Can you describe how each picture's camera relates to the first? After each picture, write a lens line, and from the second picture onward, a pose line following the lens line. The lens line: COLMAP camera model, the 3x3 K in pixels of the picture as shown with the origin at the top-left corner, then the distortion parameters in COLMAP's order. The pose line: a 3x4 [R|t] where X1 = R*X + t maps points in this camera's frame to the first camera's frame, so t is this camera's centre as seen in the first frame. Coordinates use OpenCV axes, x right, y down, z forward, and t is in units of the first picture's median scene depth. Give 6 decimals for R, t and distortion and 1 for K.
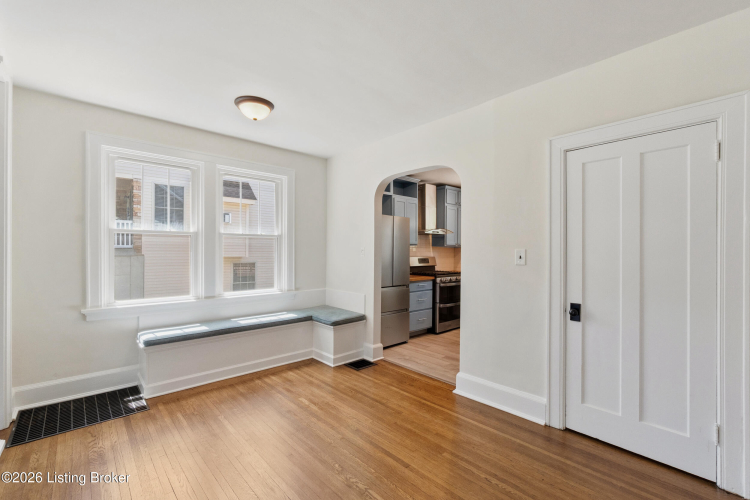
lens RADIAL K [[327.2, 0, 375.0], [0, 327.2, 250.0], [0, 0, 1]] dist [-0.004279, -0.000437]
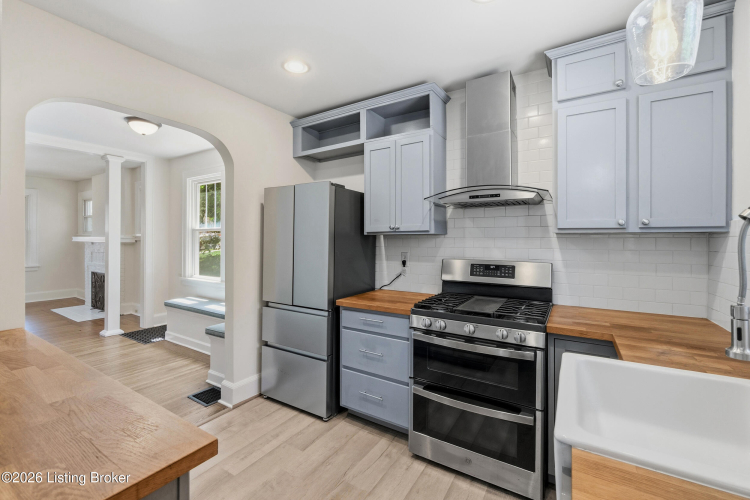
lens RADIAL K [[322.4, 0, 370.0], [0, 322.4, 244.9], [0, 0, 1]] dist [-0.001943, -0.000070]
pose [[0.253181, 0.005953, -0.967401, 0.601683], [-0.003143, 0.999981, 0.005331, -0.000649], [0.967414, 0.001691, 0.253194, 0.923273]]
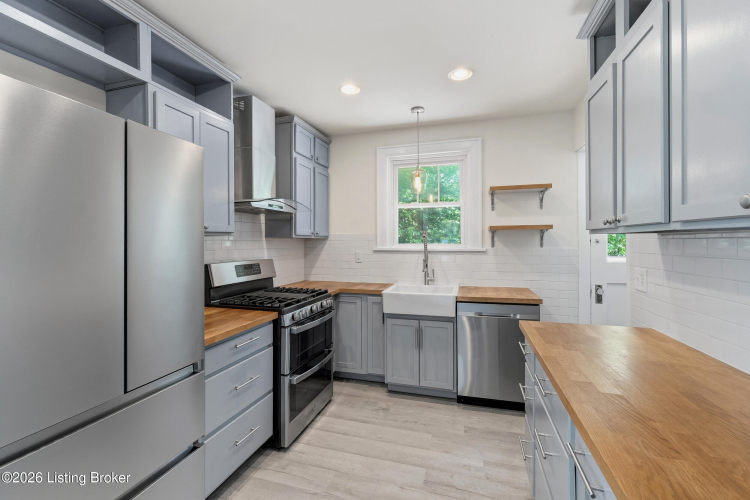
lens RADIAL K [[323.9, 0, 376.1], [0, 323.9, 240.4], [0, 0, 1]] dist [-0.015336, 0.000019]
pose [[0.861732, -0.005490, 0.507334, 0.091017], [0.006680, 0.999978, -0.000524, -0.007275], [-0.507320, 0.003841, 0.861749, 0.641969]]
